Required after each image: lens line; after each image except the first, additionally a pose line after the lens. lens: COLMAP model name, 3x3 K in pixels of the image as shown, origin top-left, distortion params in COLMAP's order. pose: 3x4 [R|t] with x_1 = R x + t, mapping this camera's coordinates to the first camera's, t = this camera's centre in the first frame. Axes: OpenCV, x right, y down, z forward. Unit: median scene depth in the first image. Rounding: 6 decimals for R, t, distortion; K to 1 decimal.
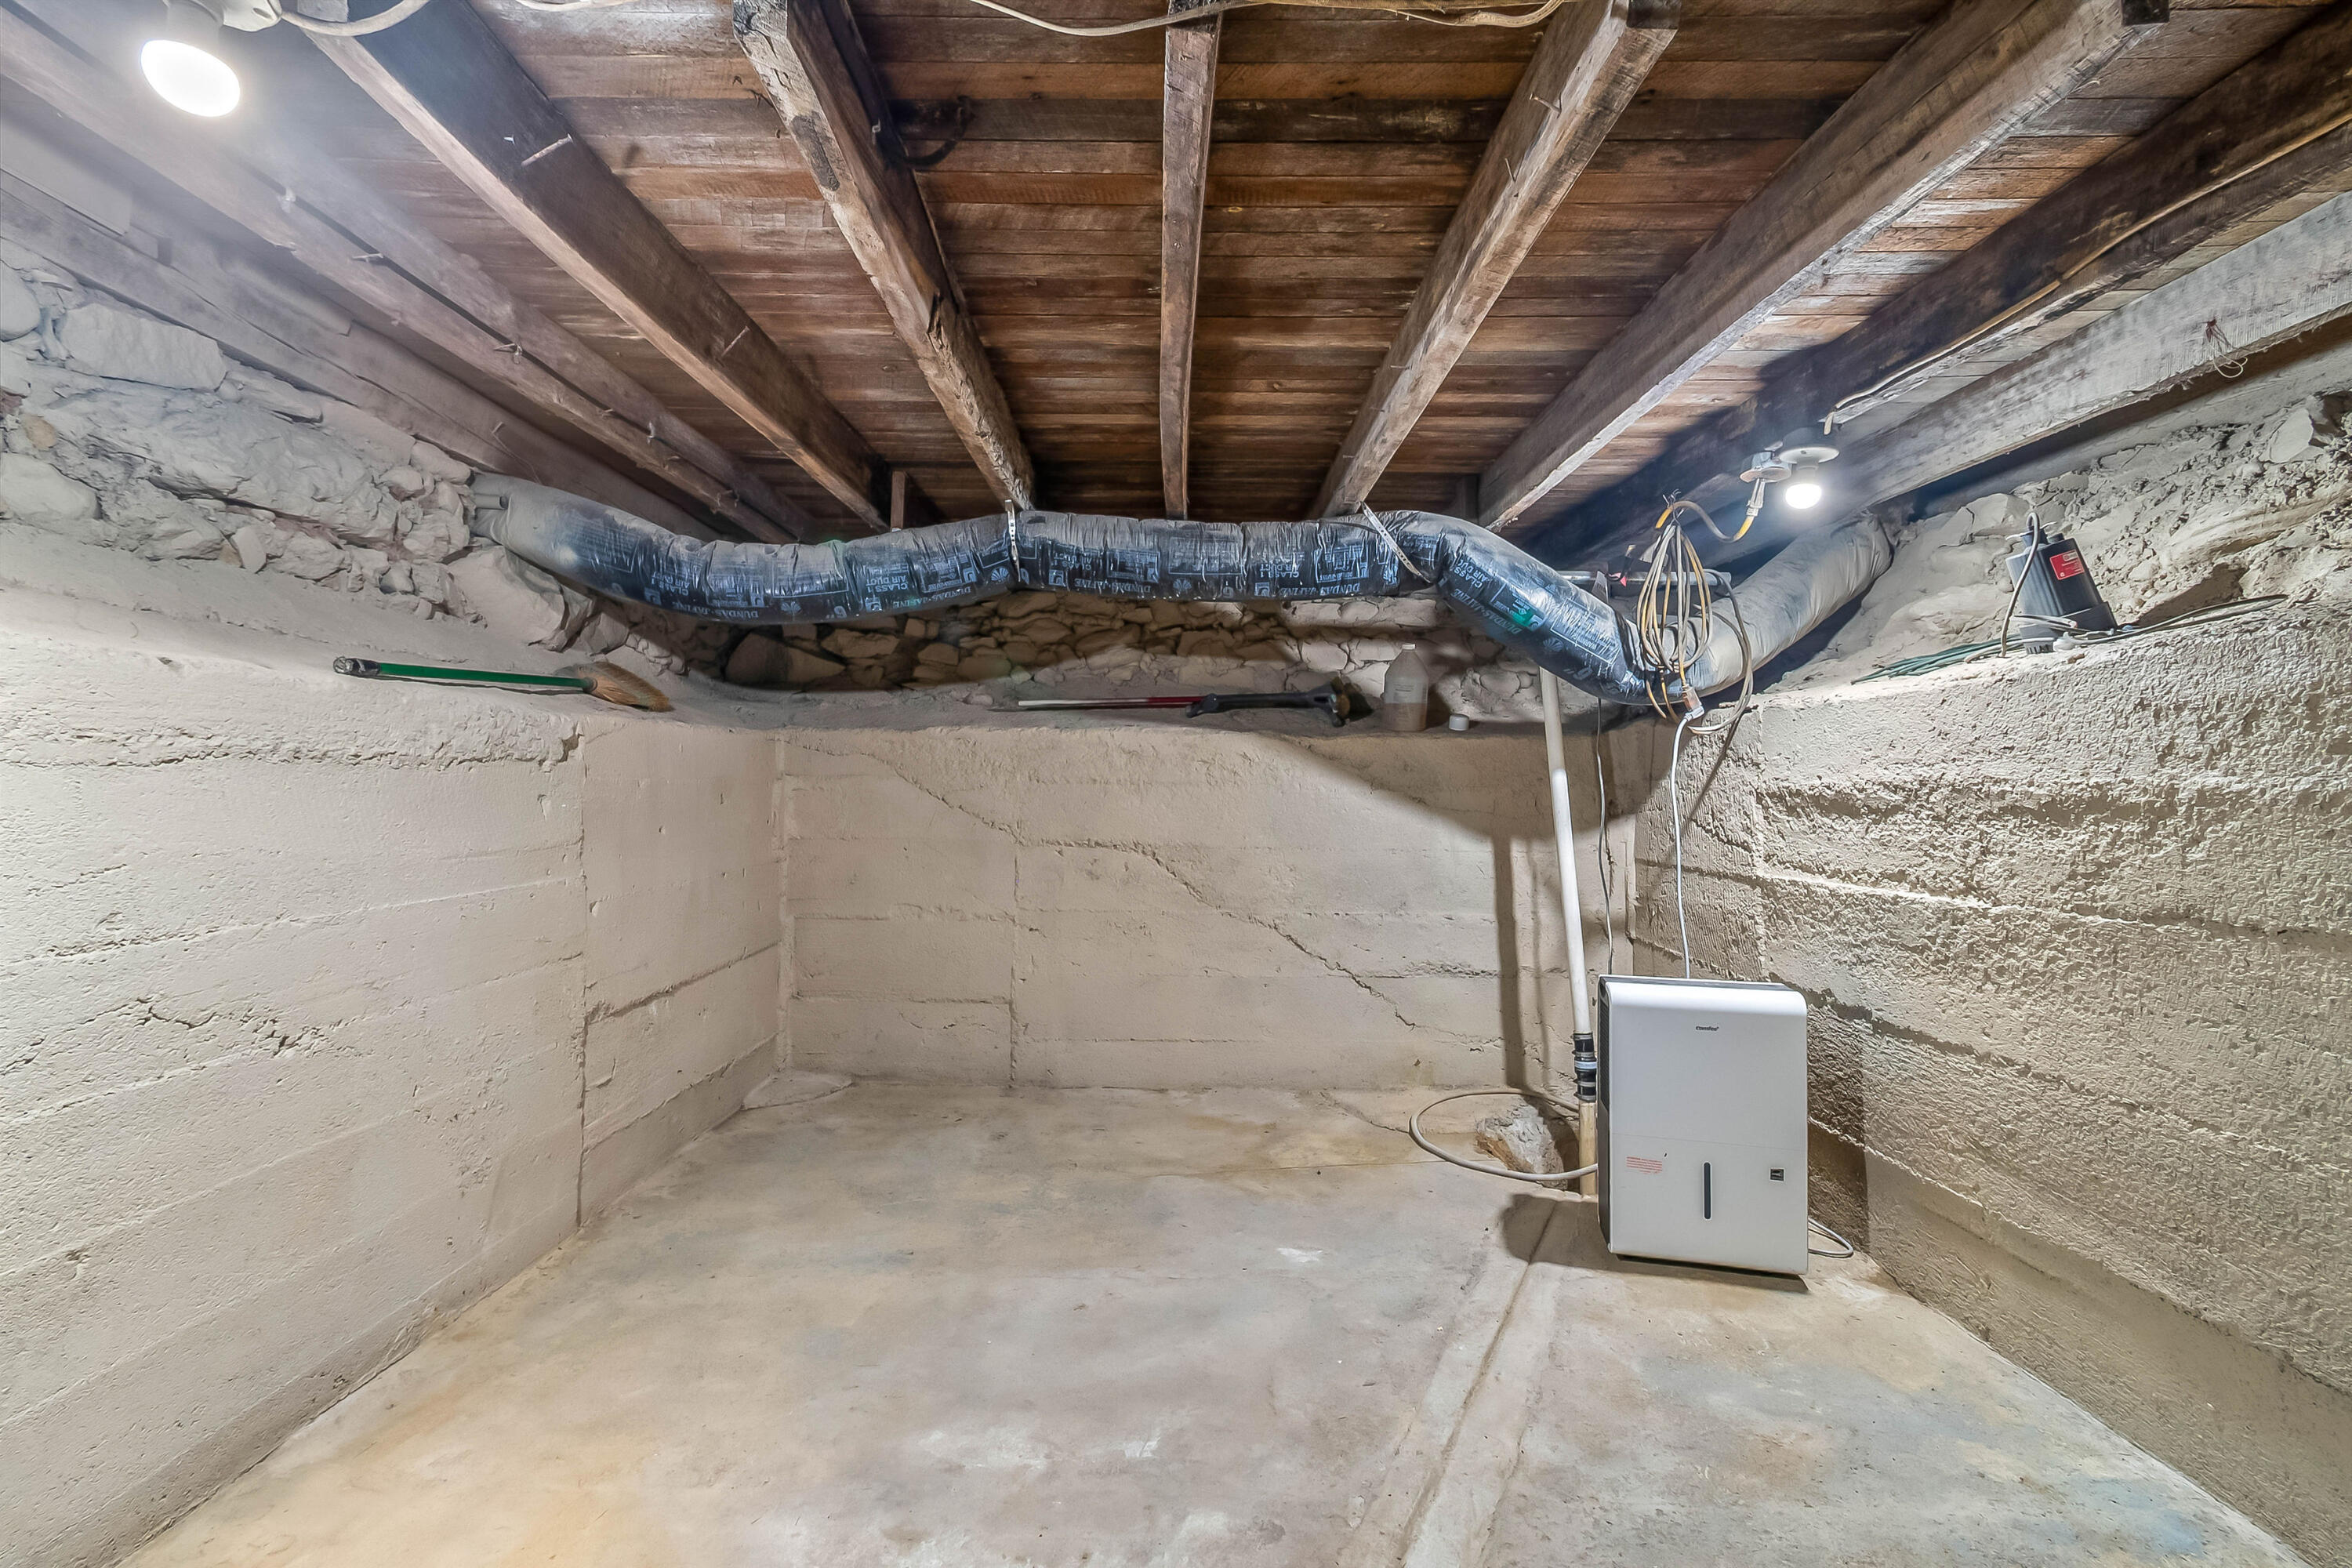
lens RADIAL K [[1057.0, 0, 1164.1], [0, 1057.0, 789.2], [0, 0, 1]] dist [-0.002283, -0.001443]
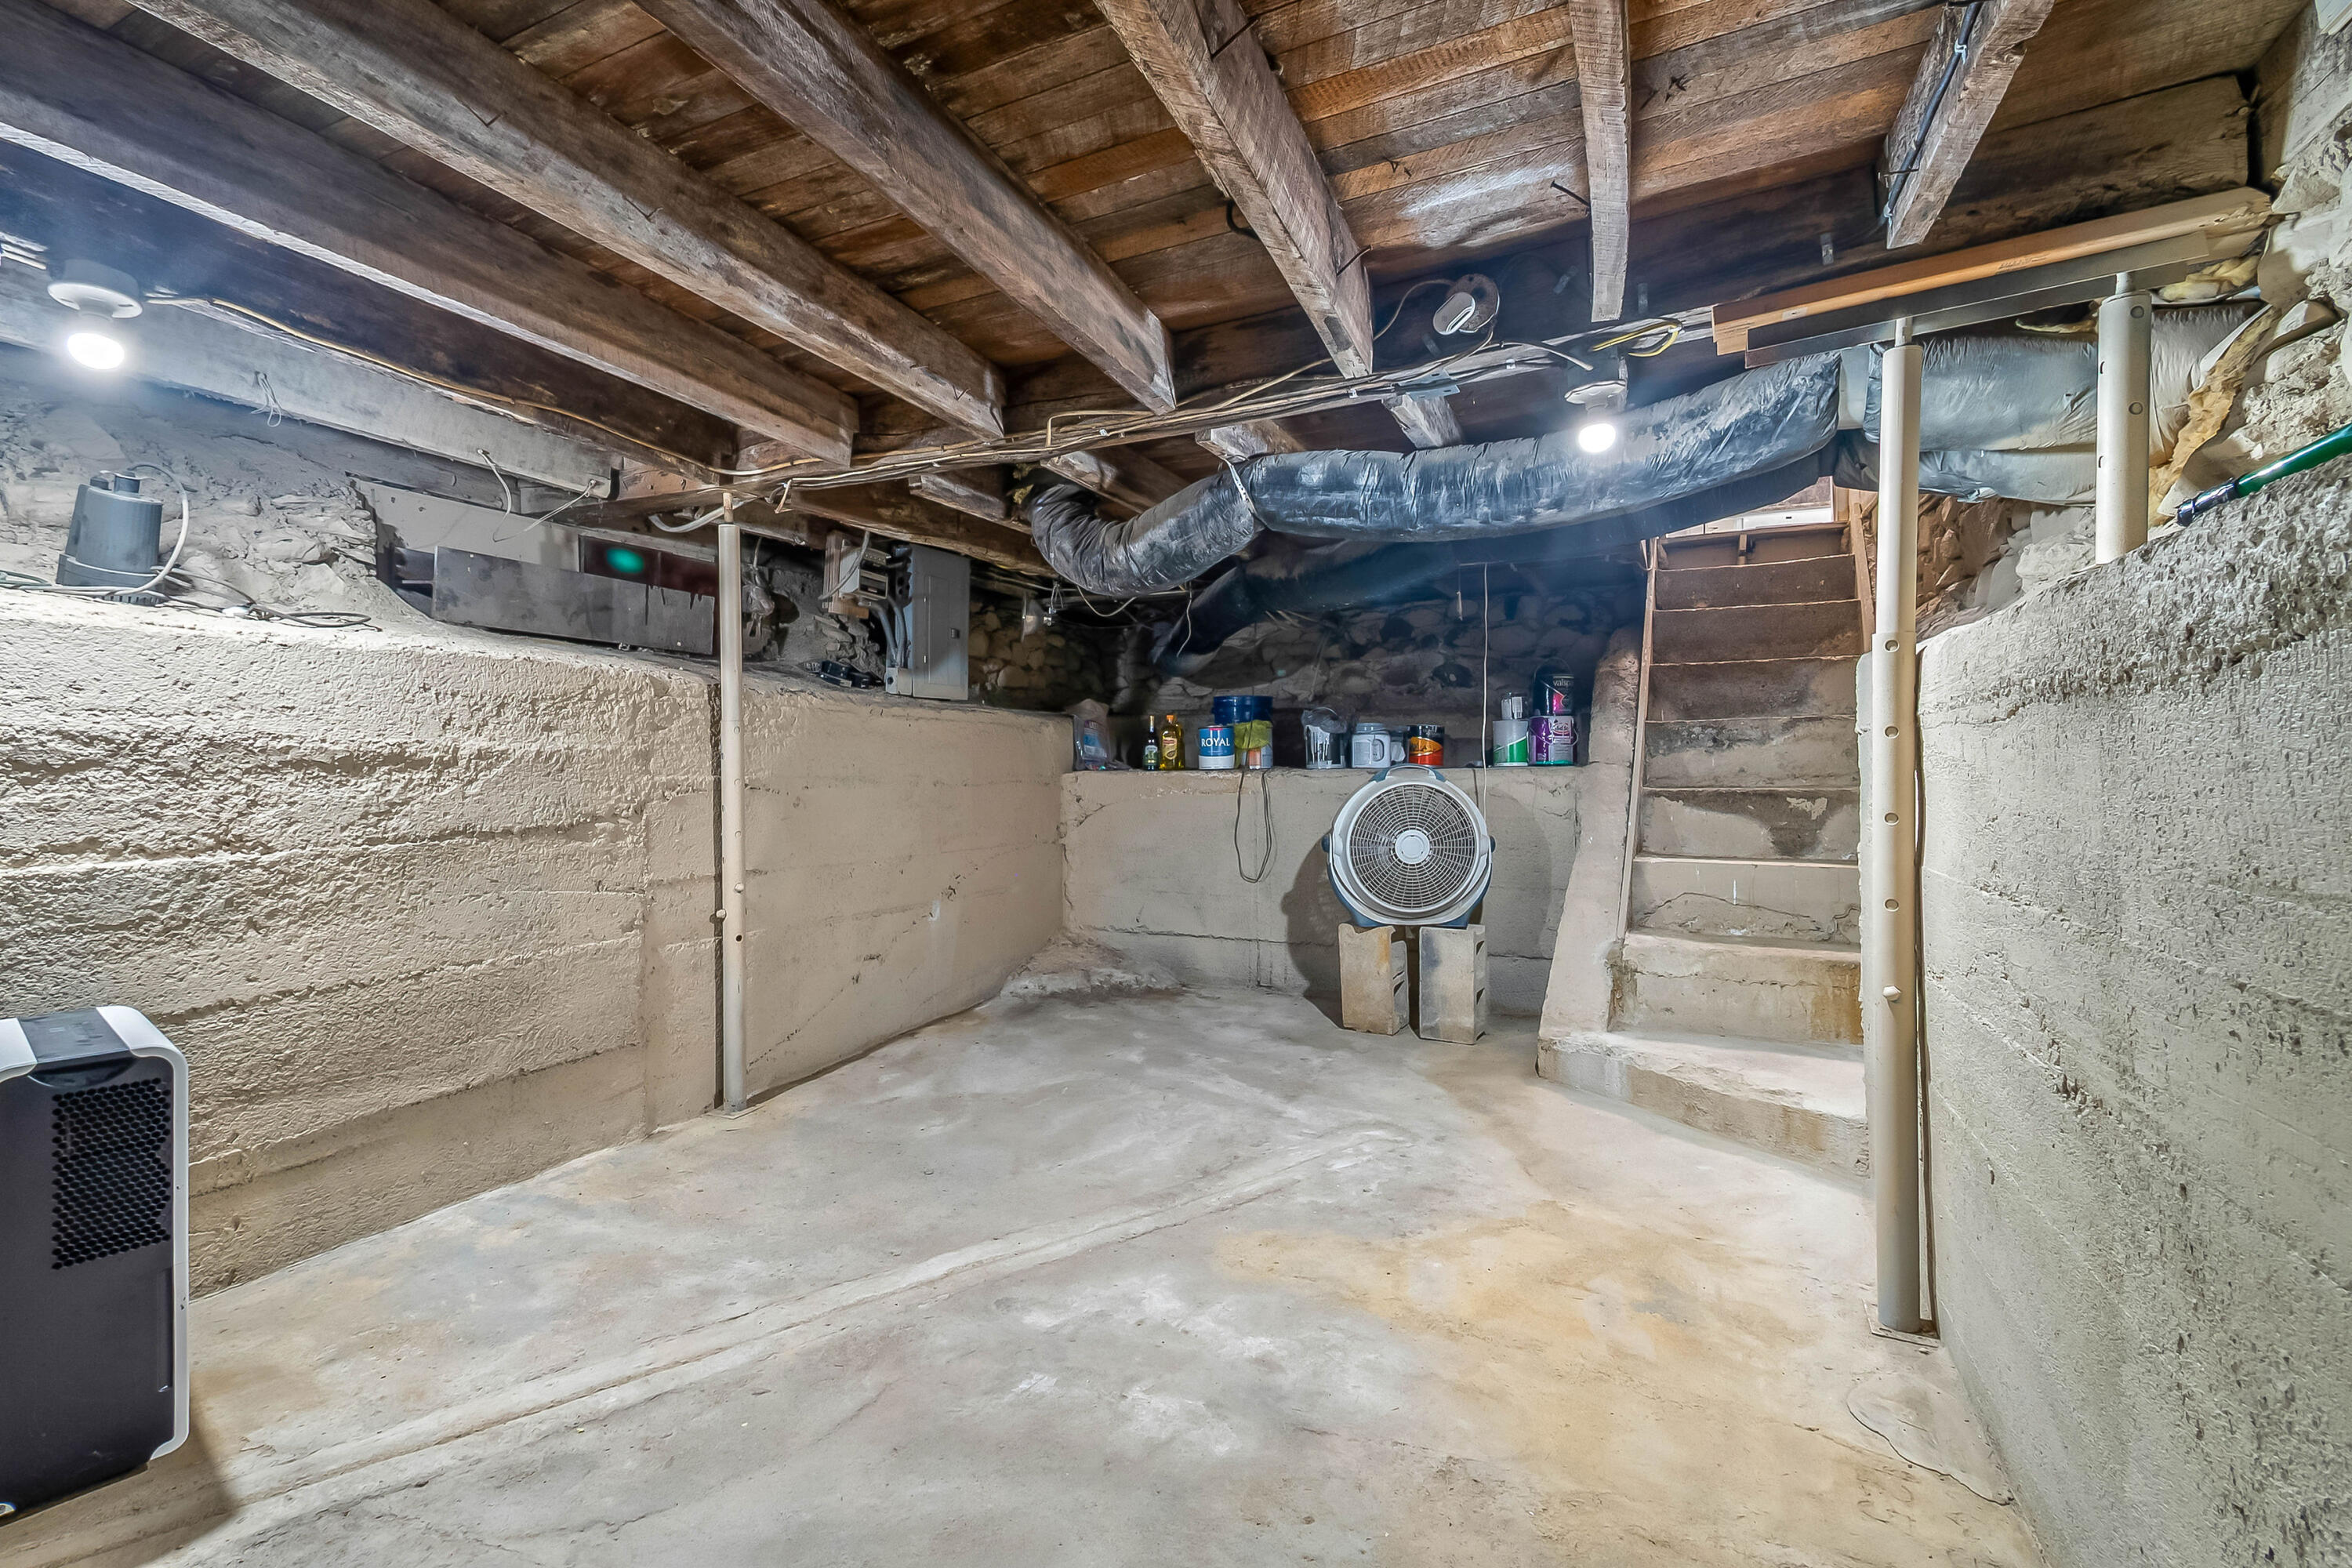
lens RADIAL K [[926.0, 0, 1165.5], [0, 926.0, 774.7], [0, 0, 1]] dist [-0.000581, -0.000094]
pose [[-0.906554, -0.008074, 0.422013, -0.464542], [-0.006014, 0.999963, 0.006211, 0.021129], [-0.422048, 0.003093, -0.906568, 1.601818]]
